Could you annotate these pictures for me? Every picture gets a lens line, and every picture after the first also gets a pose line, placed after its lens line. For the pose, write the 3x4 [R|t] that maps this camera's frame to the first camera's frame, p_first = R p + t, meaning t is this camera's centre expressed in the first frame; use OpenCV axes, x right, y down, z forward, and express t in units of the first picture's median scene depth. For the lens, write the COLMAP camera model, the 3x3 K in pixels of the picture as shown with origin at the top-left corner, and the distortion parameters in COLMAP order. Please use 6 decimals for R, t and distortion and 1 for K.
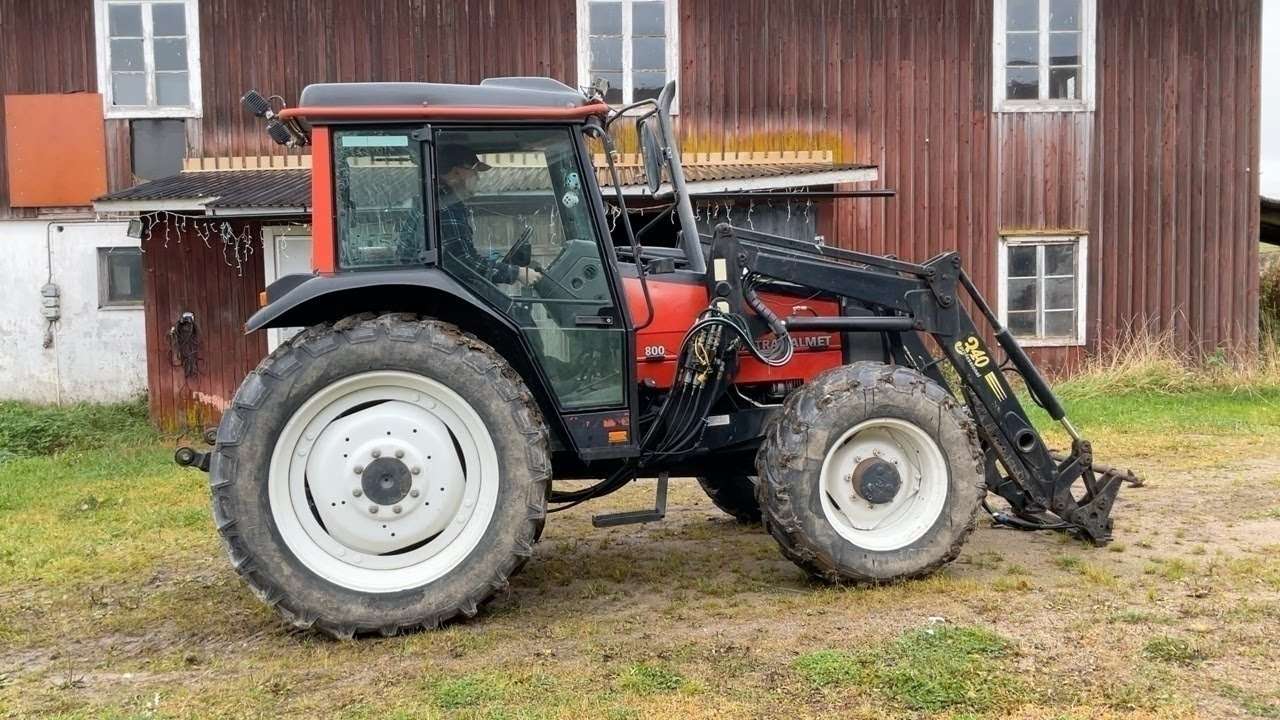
lens RADIAL K [[1208.4, 0, 638.1], [0, 1208.4, 352.1], [0, 0, 1]] dist [0.059916, 0.000000]
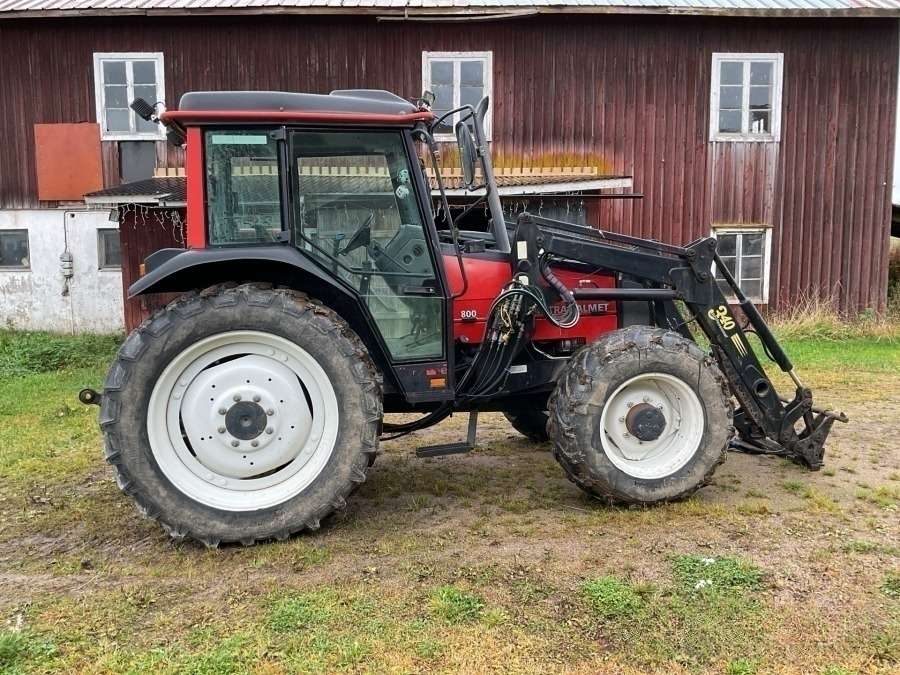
lens RADIAL K [[741.8, 0, 446.7], [0, 741.8, 337.6], [0, 0, 1]] dist [0.074019, -0.133465]
pose [[0.999620, 0.015068, -0.023063, 0.009640], [-0.013836, 0.998515, 0.052692, -0.017555], [0.023823, -0.052353, 0.998344, 0.235337]]
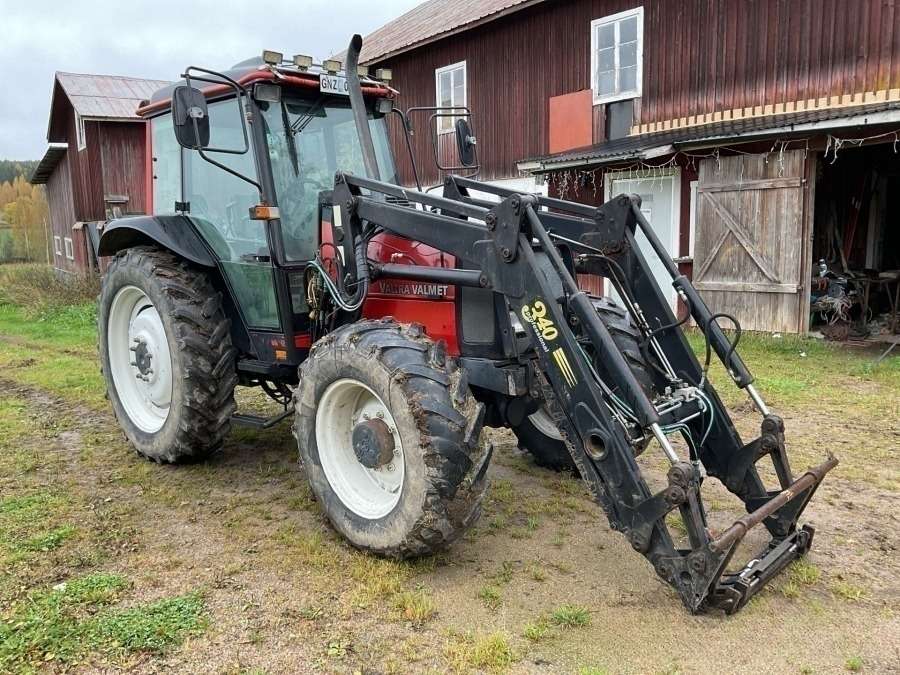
lens RADIAL K [[741.8, 0, 450.6], [0, 741.8, 336.0], [0, 0, 1]] dist [0.074019, -0.133465]
pose [[0.563399, 0.136392, -0.814849, 0.686115], [-0.038470, 0.989540, 0.139034, -0.059436], [0.825289, -0.046984, 0.562753, 0.719780]]
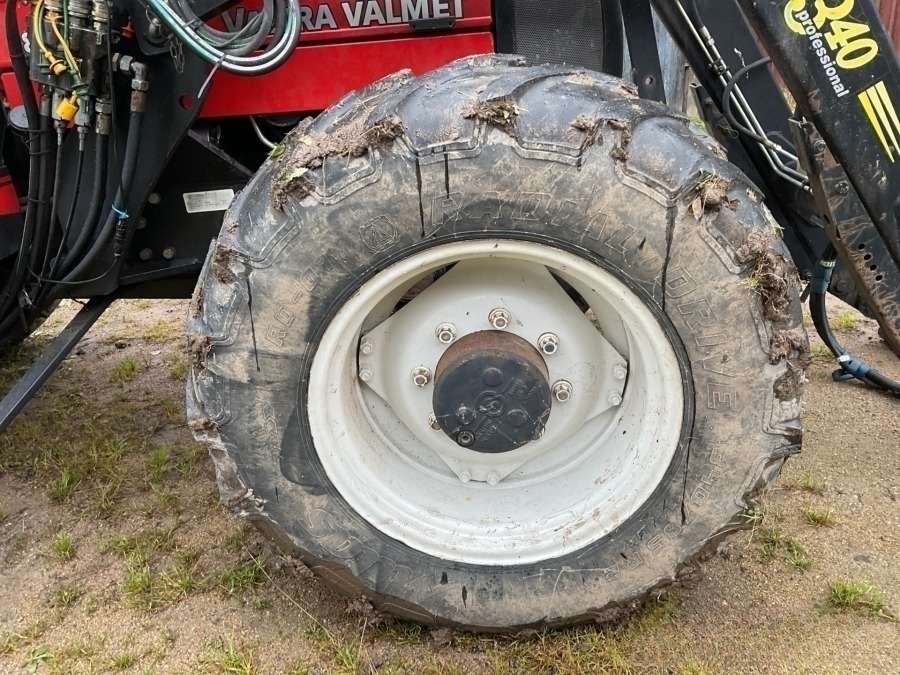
lens RADIAL K [[741.8, 0, 446.6], [0, 741.8, 340.0], [0, 0, 1]] dist [0.074019, -0.133465]
pose [[0.974085, 0.063081, -0.217208, 0.230318], [0.015212, 0.939877, 0.341174, 0.010870], [0.225671, -0.335637, 0.914560, 0.781680]]
